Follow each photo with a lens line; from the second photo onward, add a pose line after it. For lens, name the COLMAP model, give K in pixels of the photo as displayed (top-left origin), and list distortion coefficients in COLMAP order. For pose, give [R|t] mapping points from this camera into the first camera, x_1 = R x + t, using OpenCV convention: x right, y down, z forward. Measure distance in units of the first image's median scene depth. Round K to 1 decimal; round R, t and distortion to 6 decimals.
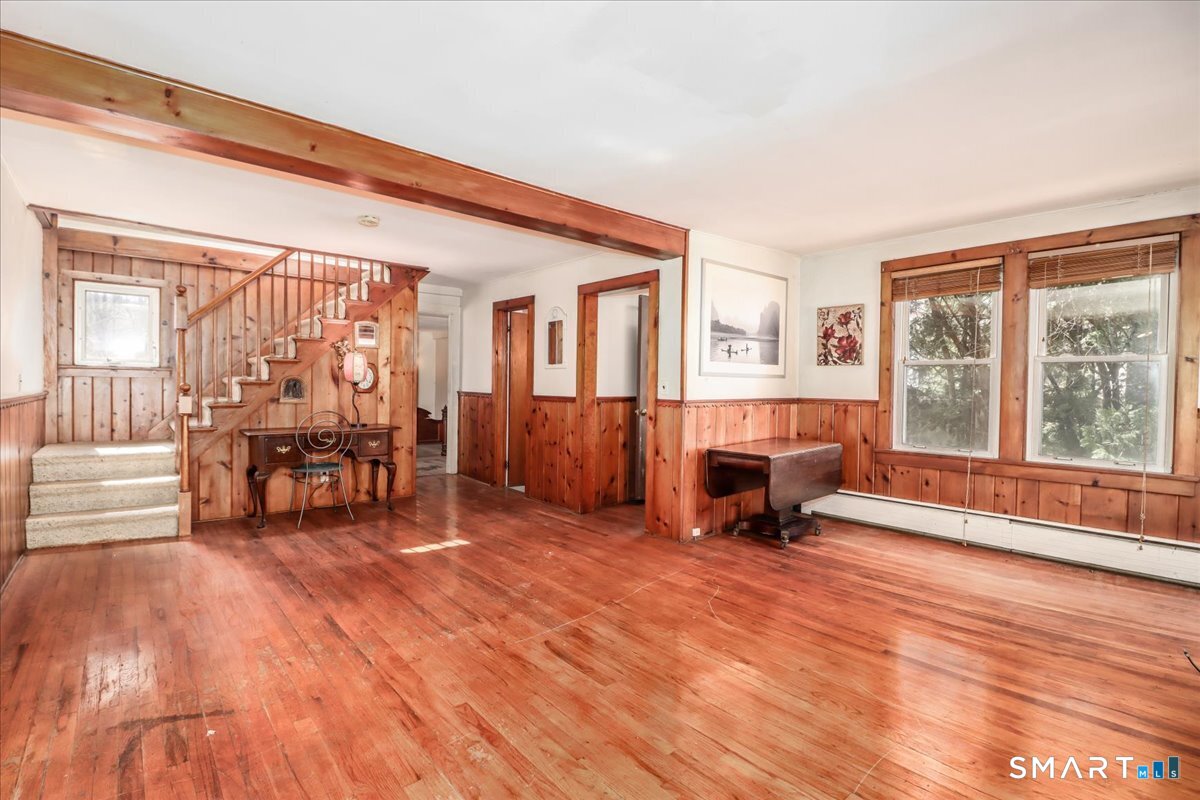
lens RADIAL K [[556.1, 0, 603.2], [0, 556.1, 396.6], [0, 0, 1]] dist [0.000196, -0.012379]
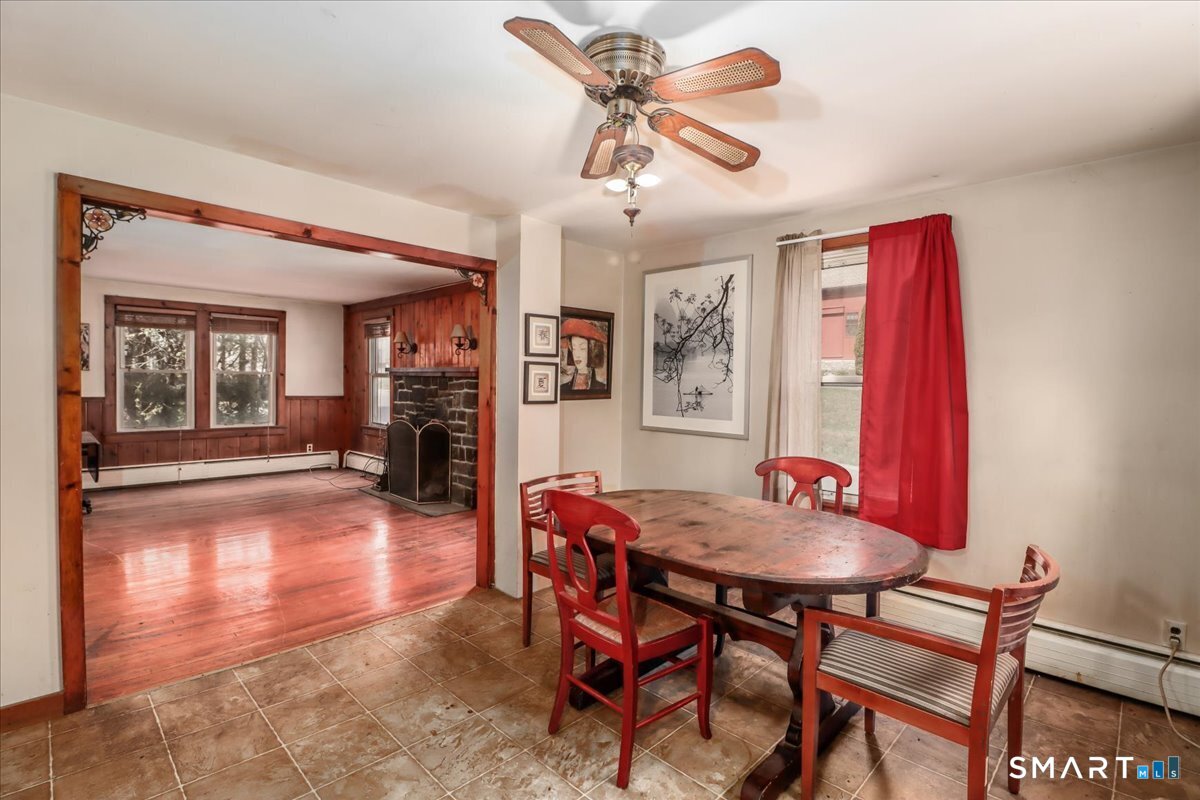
lens RADIAL K [[556.1, 0, 602.7], [0, 556.1, 400.3], [0, 0, 1]] dist [0.000196, -0.012379]
pose [[-0.092201, -0.046564, 0.994651, -0.987234], [0.000824, 0.998902, 0.046840, -0.049495], [-0.995740, 0.005138, -0.092062, -0.085955]]
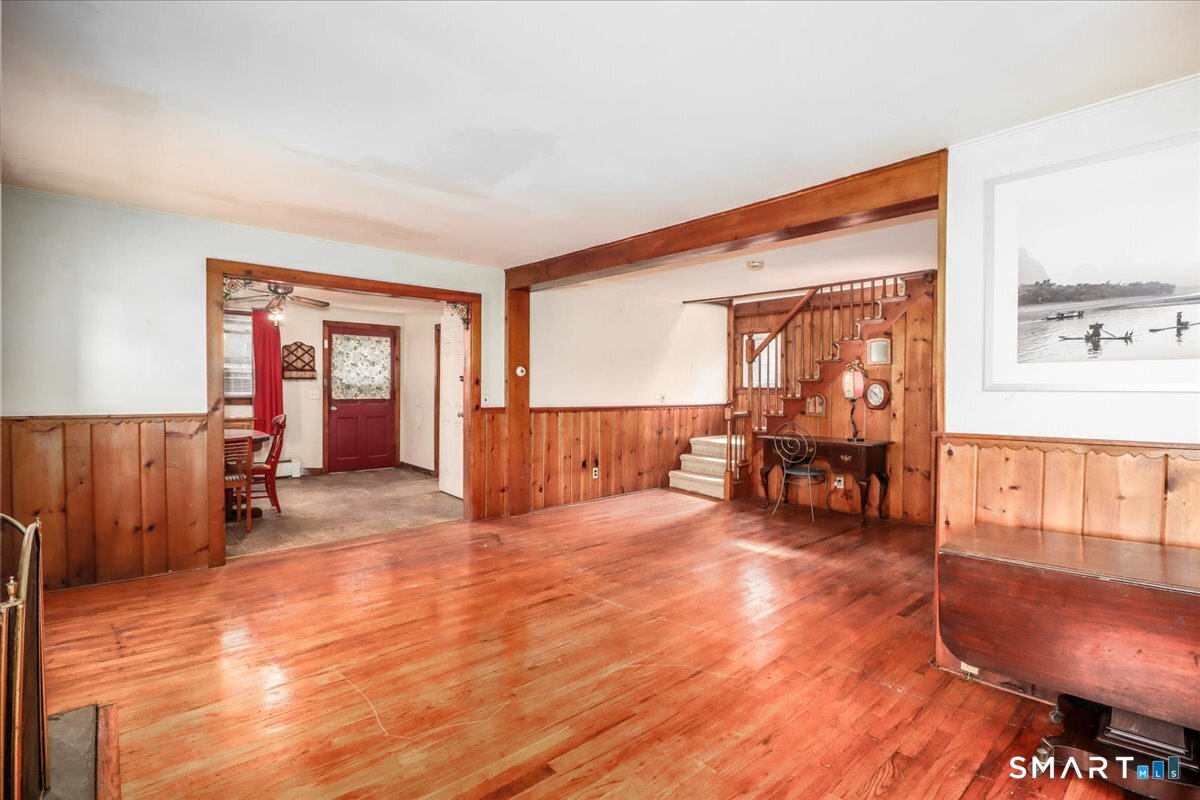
lens RADIAL K [[556.1, 0, 602.9], [0, 556.1, 398.6], [0, 0, 1]] dist [0.000196, -0.012379]
pose [[0.024396, 0.005079, -0.999689, 0.695698], [-0.026575, 0.999637, 0.004430, -0.021217], [0.999349, 0.026459, 0.024522, 0.580979]]
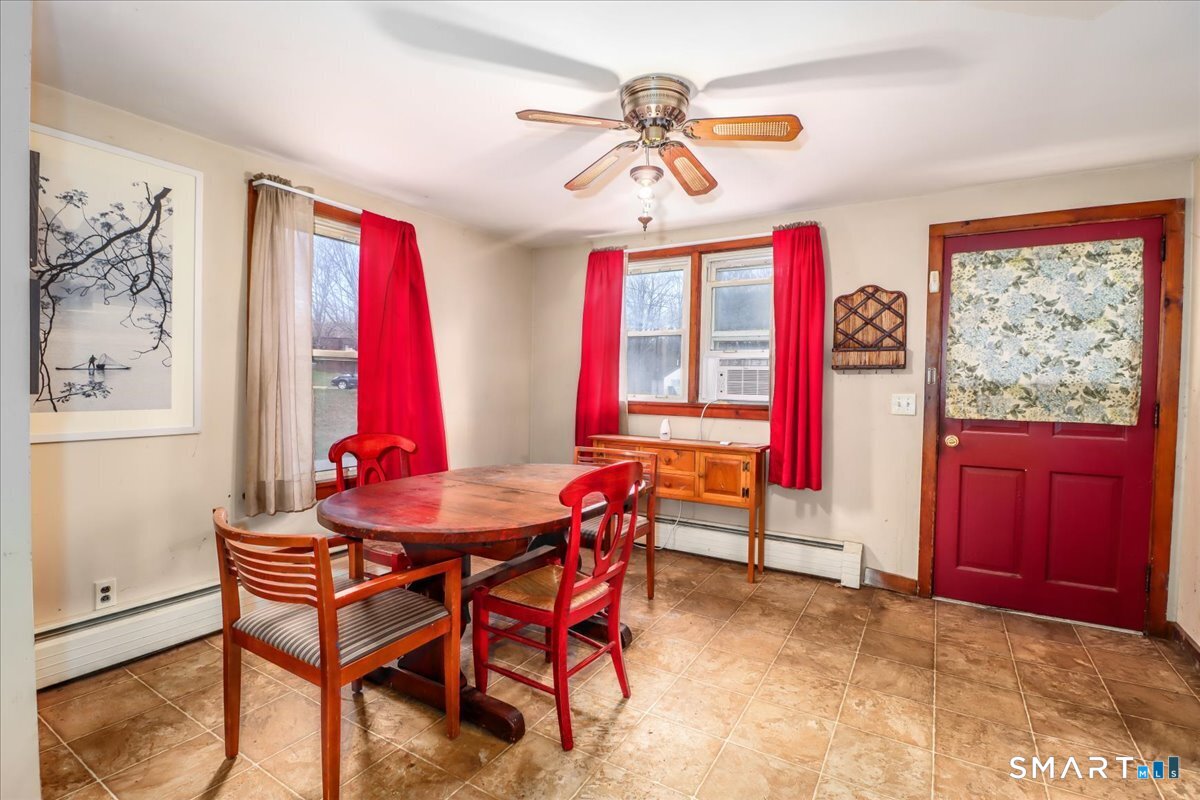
lens RADIAL K [[556.1, 0, 600.6], [0, 556.1, 396.0], [0, 0, 1]] dist [0.000196, -0.012379]
pose [[-0.947481, -0.019524, -0.319216, -0.415445], [-0.034693, 0.998519, 0.041902, -0.030755], [0.317926, 0.050776, -0.946755, 0.301609]]
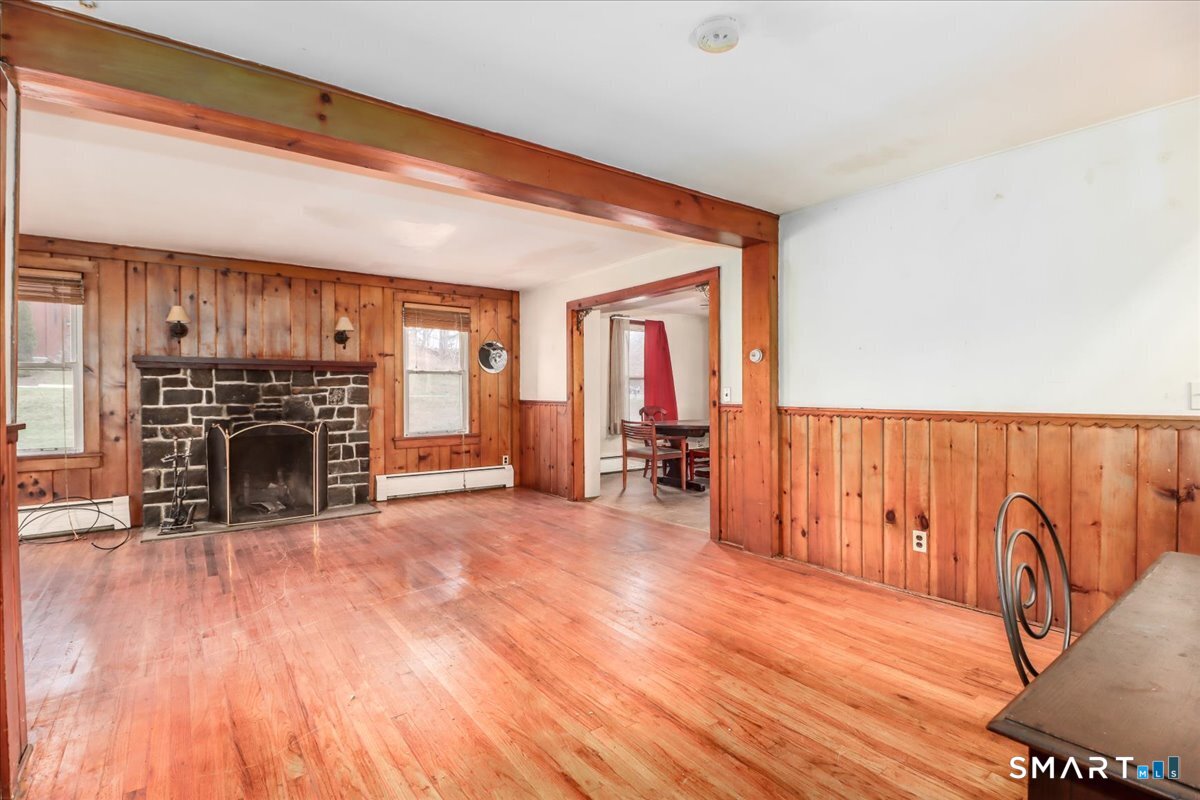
lens RADIAL K [[556.1, 0, 603.5], [0, 556.1, 397.1], [0, 0, 1]] dist [0.000196, -0.012379]
pose [[-0.998304, -0.010692, 0.057220, -0.321071], [-0.008972, 0.999503, 0.030227, -0.029614], [-0.057515, 0.029663, -0.997904, 1.316402]]
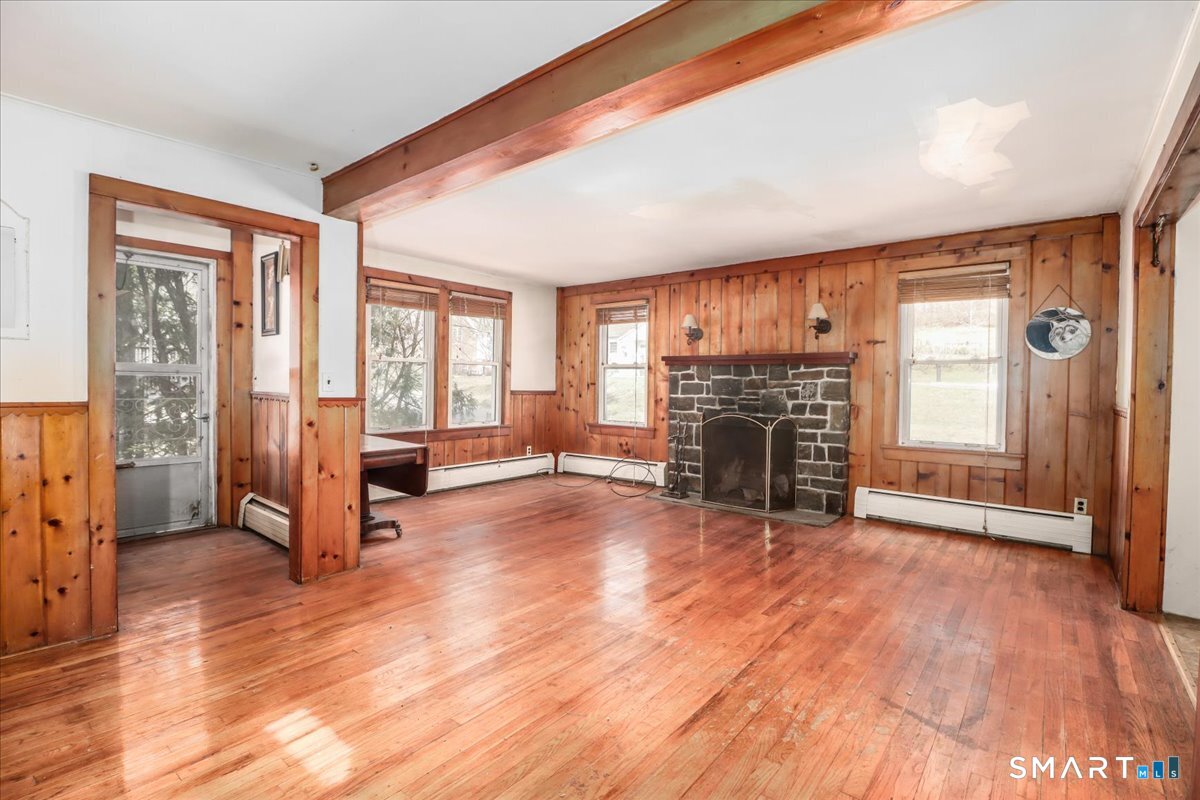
lens RADIAL K [[556.1, 0, 602.5], [0, 556.1, 397.3], [0, 0, 1]] dist [0.000196, -0.012379]
pose [[-0.179203, -0.039565, 0.983016, -0.695791], [0.004273, 0.999150, 0.040993, -0.024700], [-0.983803, 0.011547, -0.178882, 0.744188]]
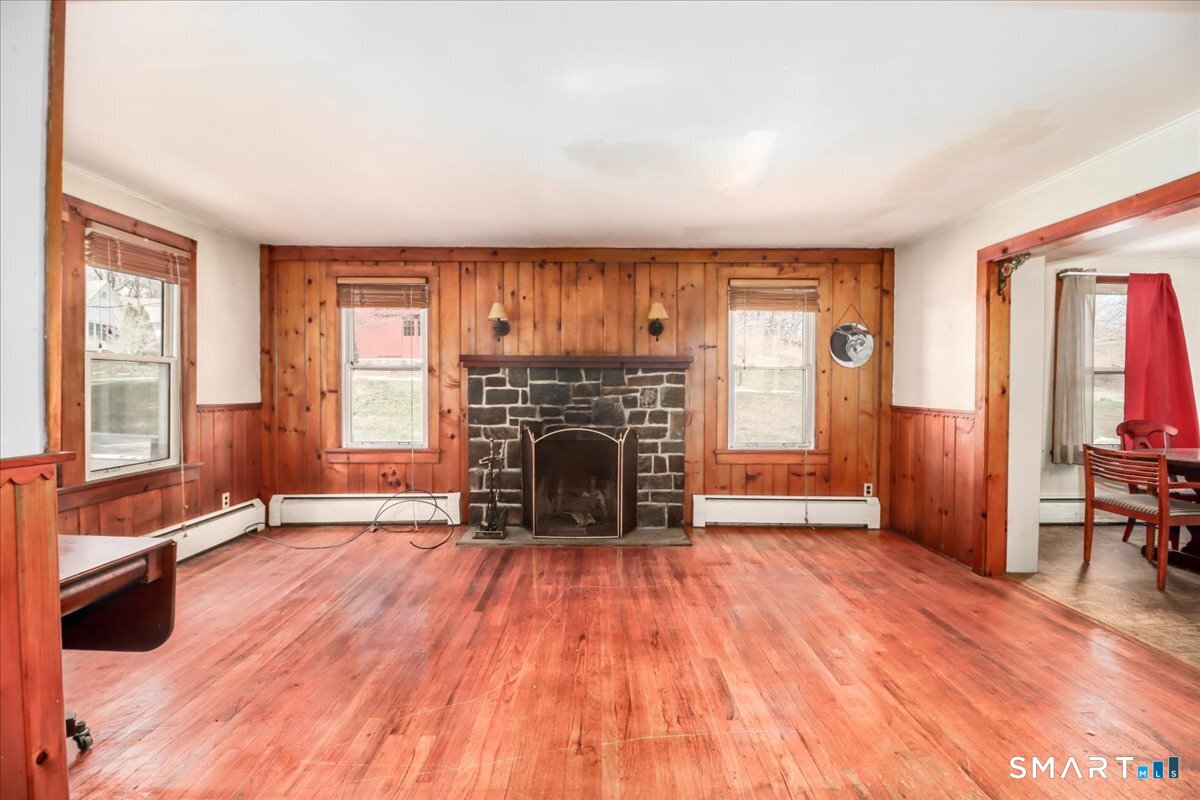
lens RADIAL K [[556.1, 0, 602.2], [0, 556.1, 396.6], [0, 0, 1]] dist [0.000196, -0.012379]
pose [[-0.764582, -0.028503, 0.643896, -0.263942], [-0.001006, 0.999073, 0.043032, -0.035518], [-0.644526, 0.032254, -0.763902, 0.974062]]
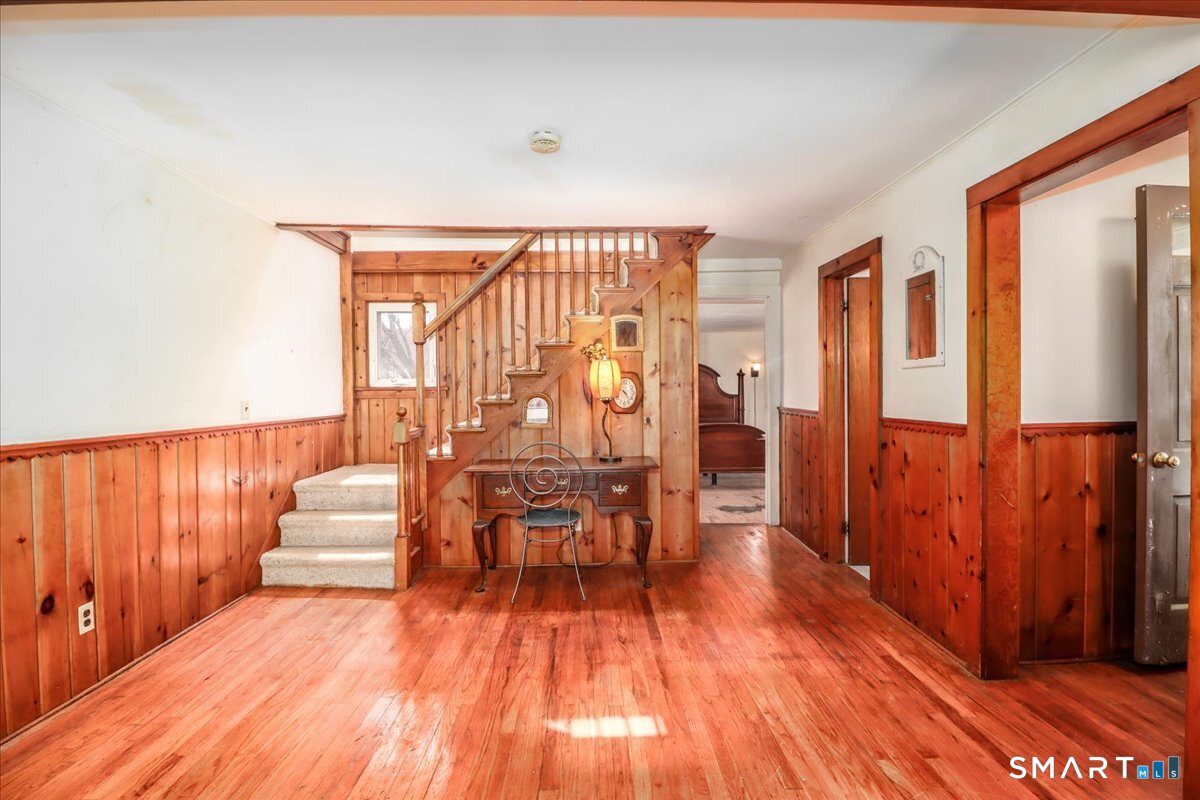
lens RADIAL K [[556.1, 0, 603.7], [0, 556.1, 397.3], [0, 0, 1]] dist [0.000196, -0.012379]
pose [[0.777330, -0.015547, -0.628901, 0.008726], [0.008539, 0.999863, -0.014163, -0.021968], [0.629035, 0.005639, 0.777356, 0.507072]]
